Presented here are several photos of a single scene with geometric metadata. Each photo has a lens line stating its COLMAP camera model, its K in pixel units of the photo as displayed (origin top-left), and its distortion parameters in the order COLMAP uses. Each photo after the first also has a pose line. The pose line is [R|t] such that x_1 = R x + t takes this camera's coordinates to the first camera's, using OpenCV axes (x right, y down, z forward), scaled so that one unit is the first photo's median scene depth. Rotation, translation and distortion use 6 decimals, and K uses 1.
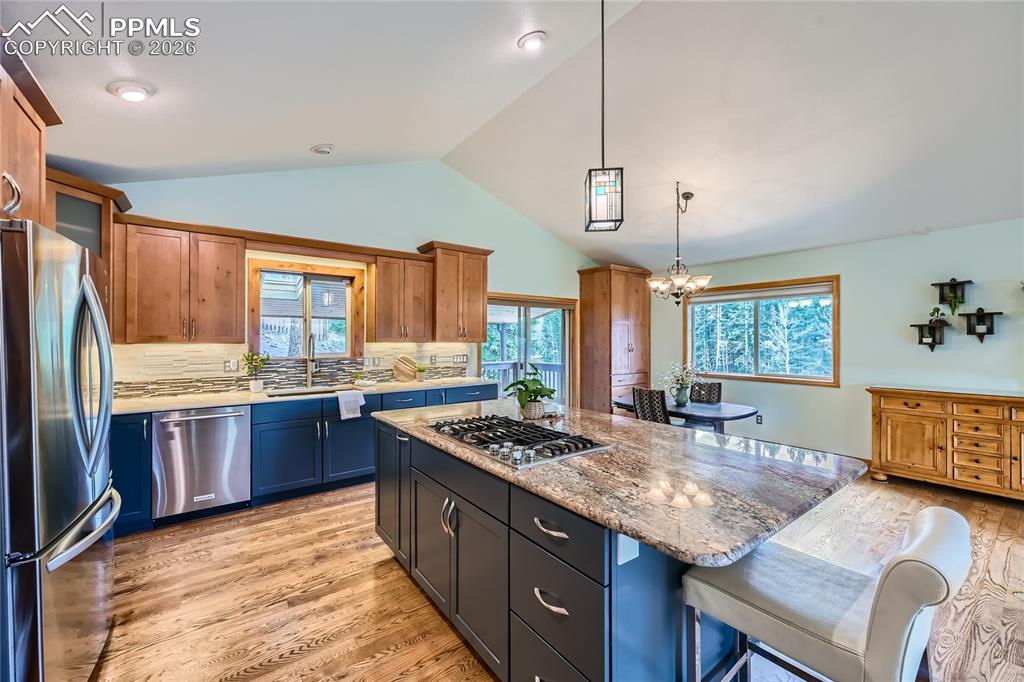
lens RADIAL K [[406.4, 0, 514.2], [0, 406.4, 340.1], [0, 0, 1]] dist [0.001508, 0.000727]
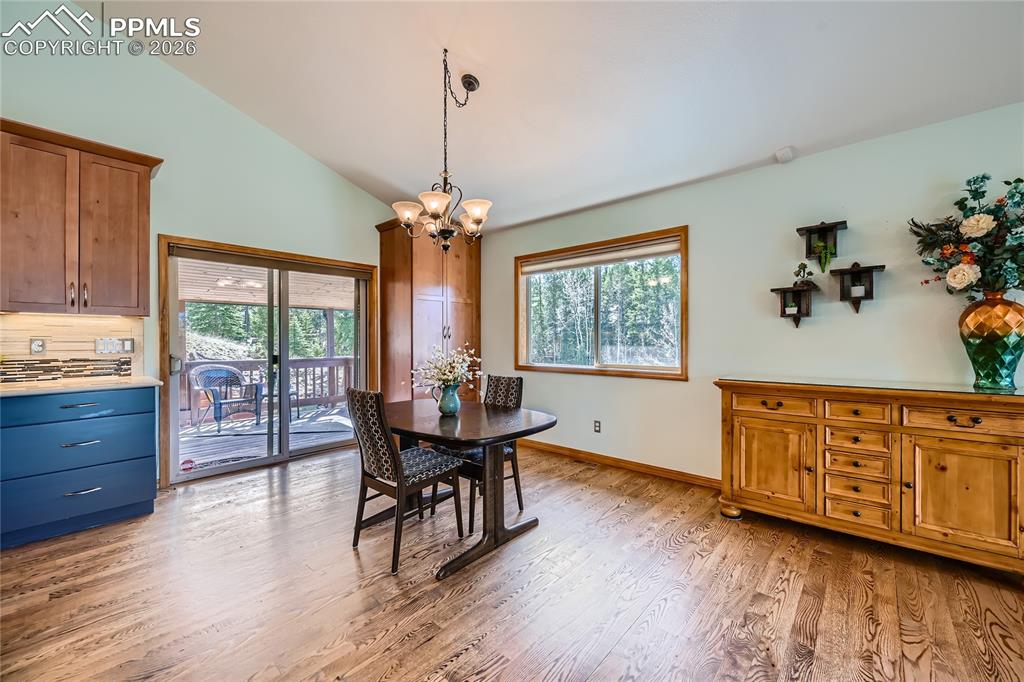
lens RADIAL K [[406.4, 0, 509.6], [0, 406.4, 342.1], [0, 0, 1]] dist [0.001508, 0.000727]
pose [[0.981259, -0.002254, 0.192682, 0.419126], [0.001217, 0.999984, 0.005498, 0.051565], [-0.192691, -0.005160, 0.981246, 0.421809]]
